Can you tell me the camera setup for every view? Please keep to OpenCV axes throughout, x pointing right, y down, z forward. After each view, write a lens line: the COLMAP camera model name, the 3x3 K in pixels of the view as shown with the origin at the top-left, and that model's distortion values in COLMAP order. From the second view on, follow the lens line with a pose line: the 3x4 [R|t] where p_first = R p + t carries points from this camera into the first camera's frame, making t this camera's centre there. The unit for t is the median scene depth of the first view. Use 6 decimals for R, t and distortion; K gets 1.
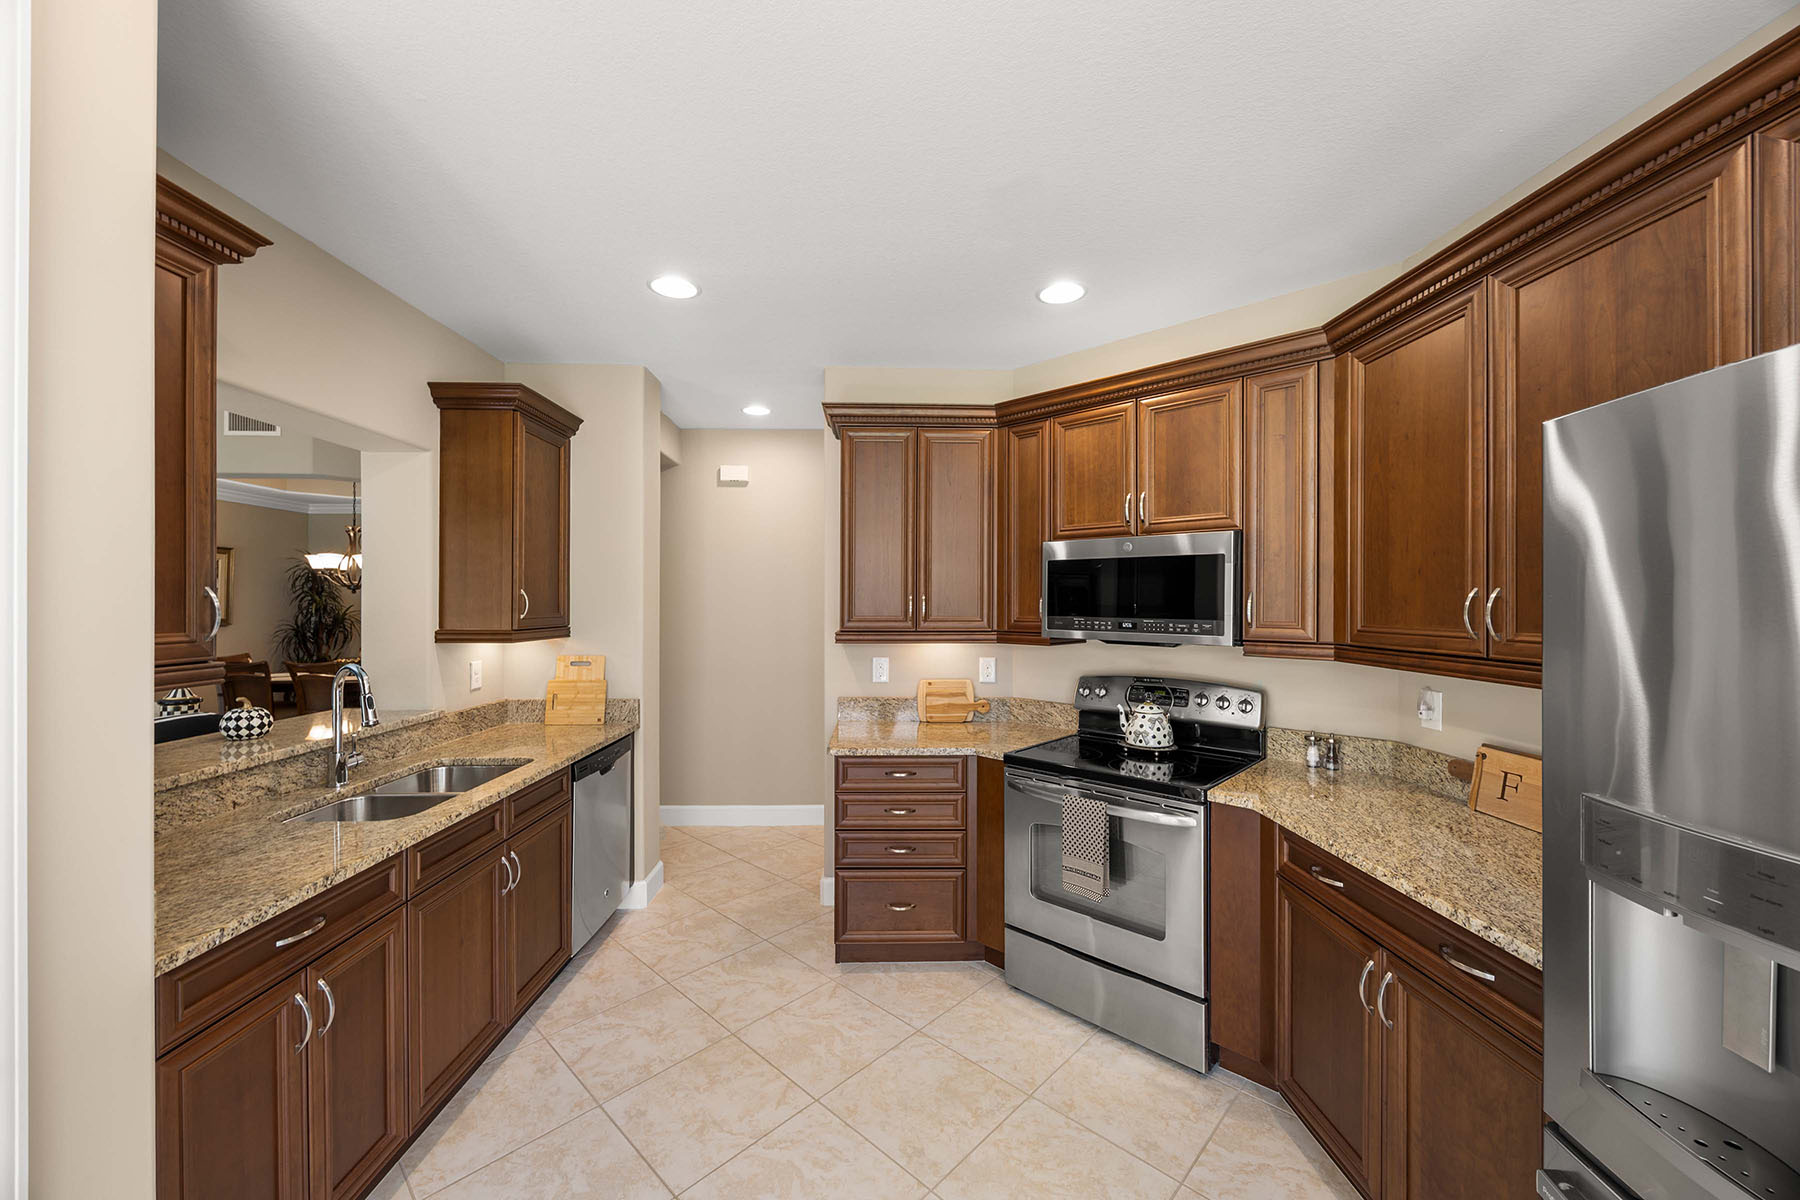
lens RADIAL K [[695.9, 0, 900.0], [0, 695.9, 600.0], [0, 0, 1]] dist [0.000341, 0.000117]
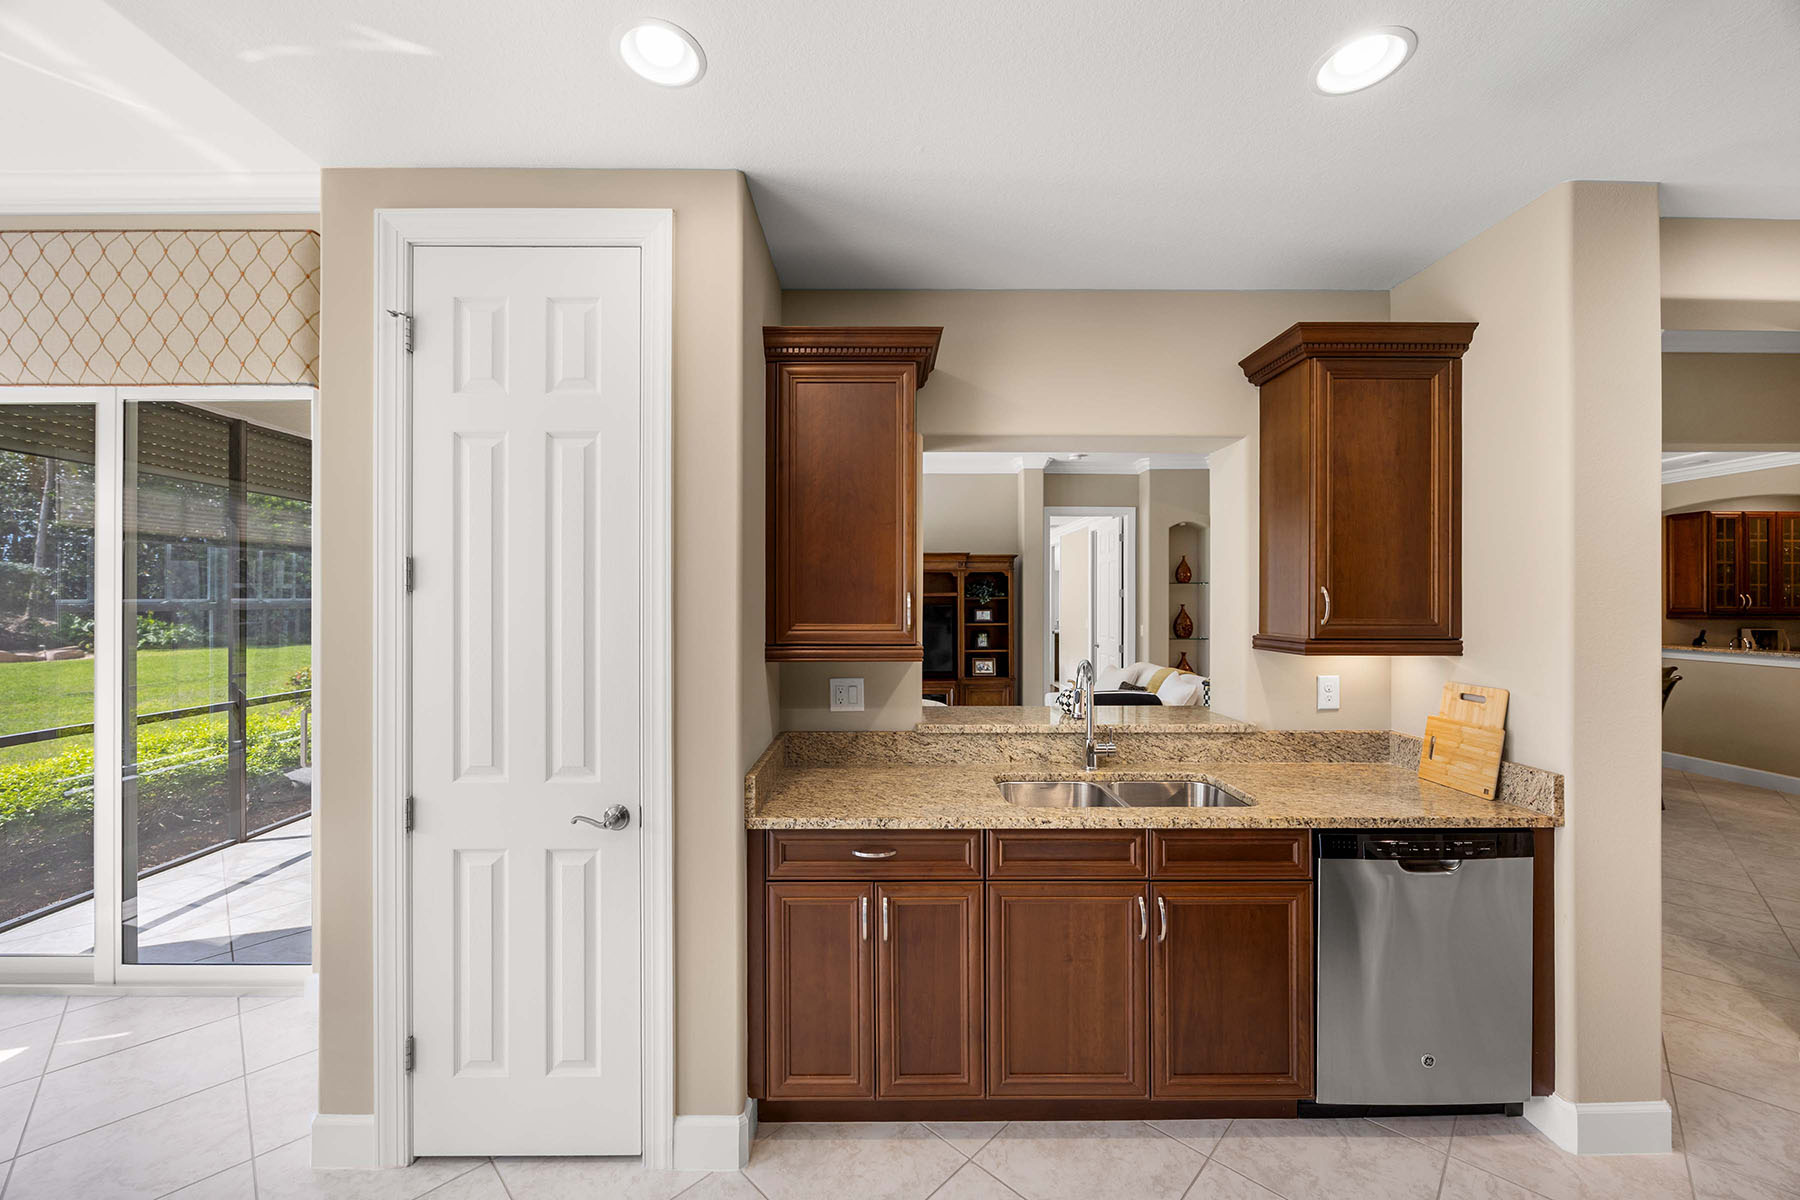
lens RADIAL K [[695.9, 0, 900.0], [0, 695.9, 600.0], [0, 0, 1]] dist [0.000341, 0.000117]
pose [[-0.016213, -0.001740, -0.999867, 0.245029], [0.001938, 0.999997, -0.001772, -0.000317], [0.999867, -0.001967, -0.016209, 0.577161]]
